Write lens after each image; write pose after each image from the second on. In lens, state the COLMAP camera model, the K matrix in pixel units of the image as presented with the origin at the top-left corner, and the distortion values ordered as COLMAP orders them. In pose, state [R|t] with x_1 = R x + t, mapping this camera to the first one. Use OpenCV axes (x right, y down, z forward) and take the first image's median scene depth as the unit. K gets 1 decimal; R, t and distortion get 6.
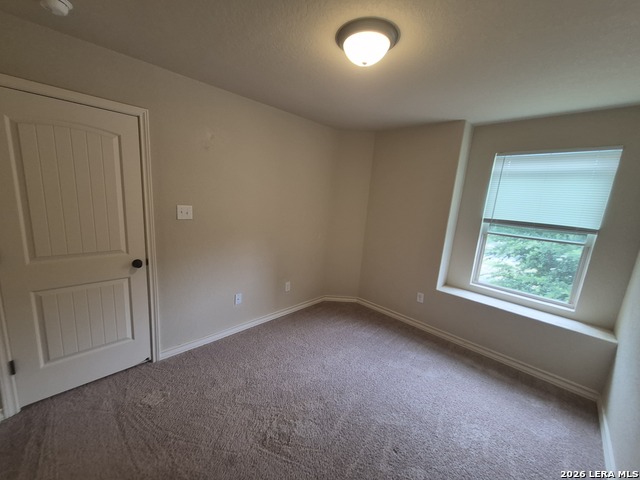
lens RADIAL K [[254.8, 0, 314.9], [0, 254.8, 246.7], [0, 0, 1]] dist [0.001405, 0.000475]
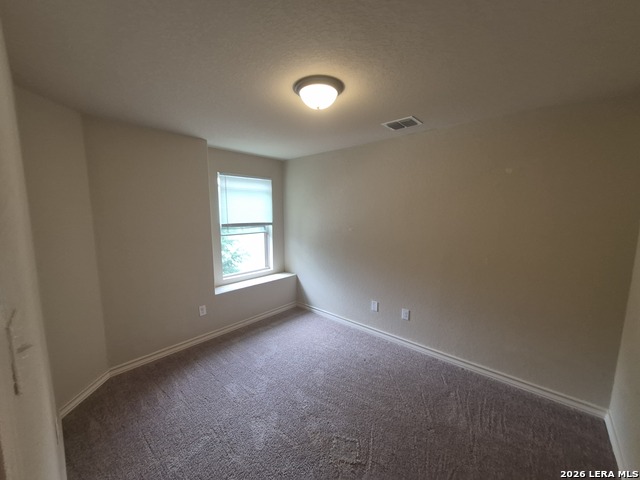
lens RADIAL K [[254.8, 0, 314.9], [0, 254.8, 246.7], [0, 0, 1]] dist [0.001405, 0.000475]
pose [[-0.071760, -0.192299, 0.978709, -0.609943], [0.200393, 0.958451, 0.203011, -0.170334], [-0.977084, 0.210694, -0.030243, 0.637950]]
